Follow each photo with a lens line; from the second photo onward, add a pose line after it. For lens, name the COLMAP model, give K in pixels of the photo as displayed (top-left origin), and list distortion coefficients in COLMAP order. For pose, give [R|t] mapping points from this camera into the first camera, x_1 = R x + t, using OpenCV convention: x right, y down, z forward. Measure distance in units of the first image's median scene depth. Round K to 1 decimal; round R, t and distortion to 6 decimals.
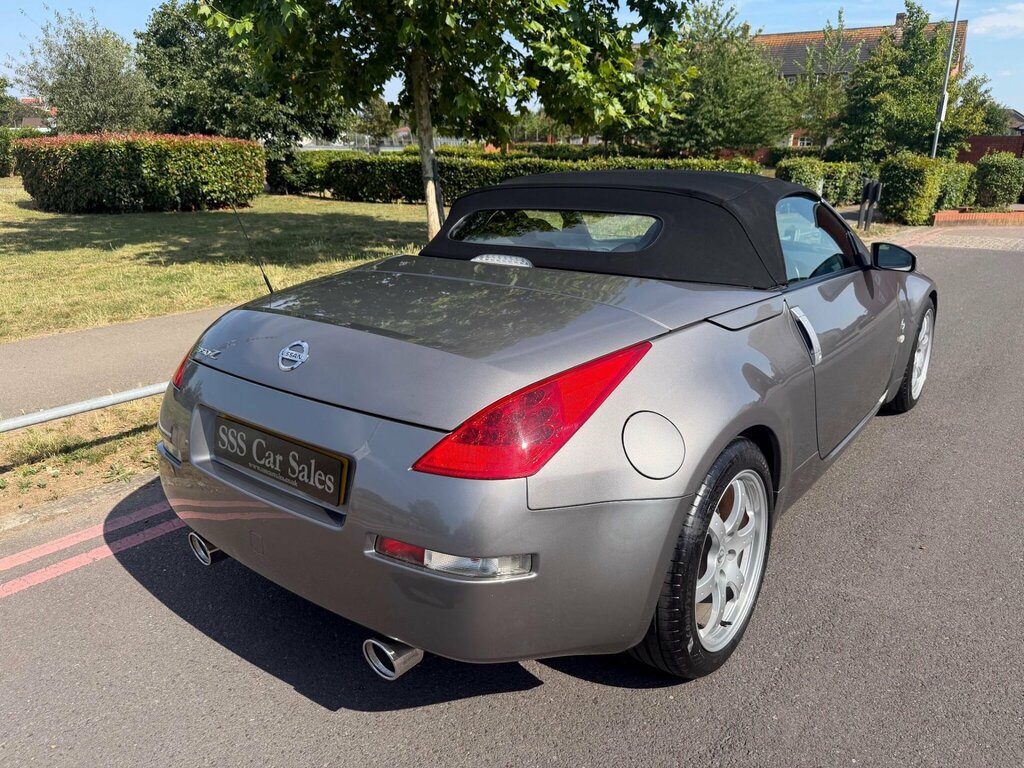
lens RADIAL K [[720.0, 0, 512.0], [0, 720.0, 384.0], [0, 0, 1]] dist [0.001494, -0.004195]
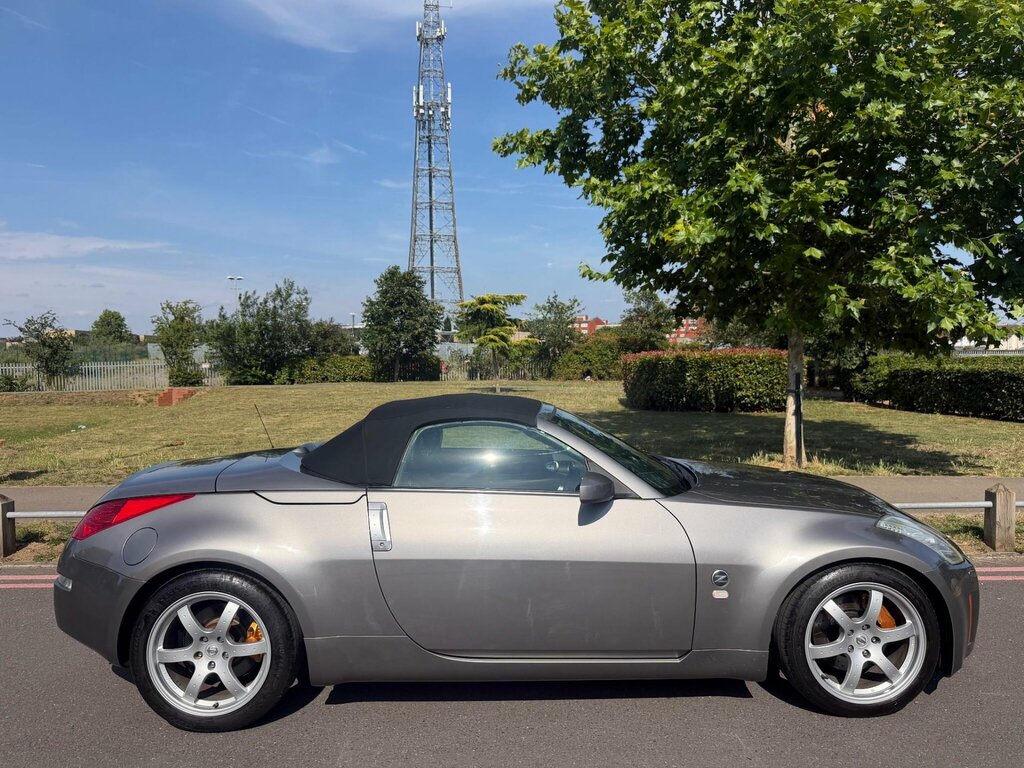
lens RADIAL K [[717.9, 0, 512.5], [0, 717.9, 386.0], [0, 0, 1]] dist [0.001908, -0.002319]
pose [[0.628278, 0.019155, -0.777753, 0.458919], [-0.227336, 0.960585, -0.159987, -0.047191], [0.744033, 0.277327, 0.607869, 0.103854]]
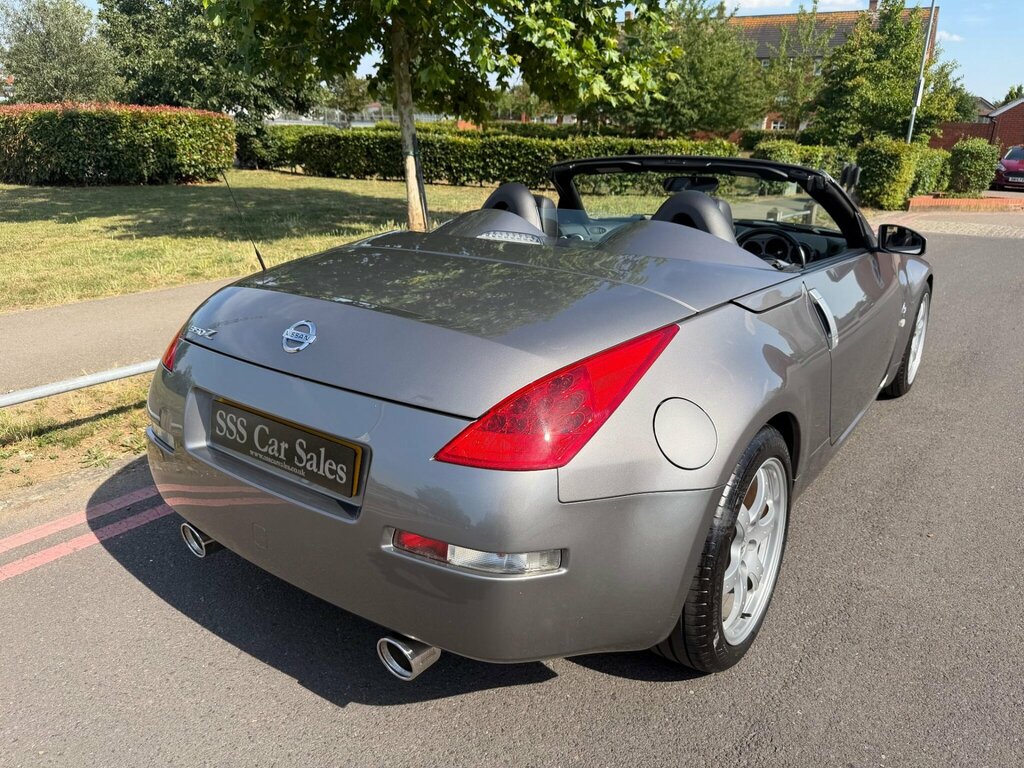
lens RADIAL K [[722.5, 0, 510.5], [0, 722.5, 382.3], [0, 0, 1]] dist [-0.008585, 0.005230]
pose [[0.999293, 0.005005, 0.037271, -0.013209], [-0.005905, 0.999692, 0.024088, -0.000788], [-0.037139, -0.024291, 0.999015, 0.010835]]
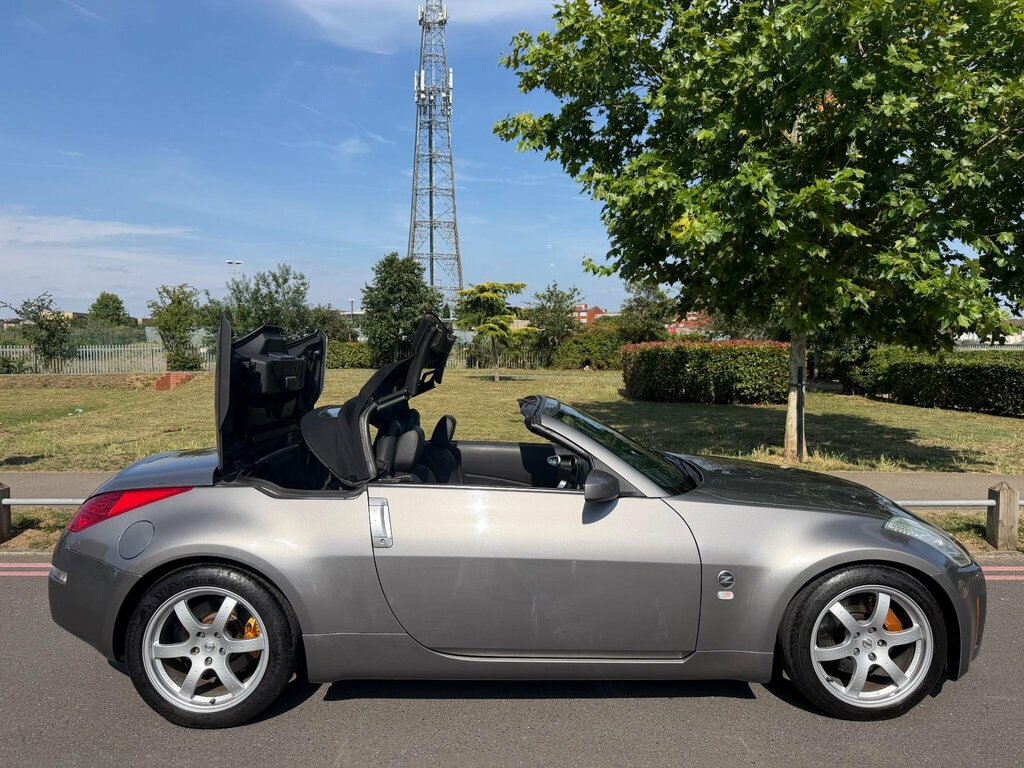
lens RADIAL K [[718.4, 0, 512.0], [0, 718.4, 384.0], [0, 0, 1]] dist [0.001488, -0.002267]
pose [[0.629348, 0.037978, -0.776195, 0.452348], [-0.239235, 0.959767, -0.147015, -0.050478], [0.739383, 0.278216, 0.613114, 0.104422]]
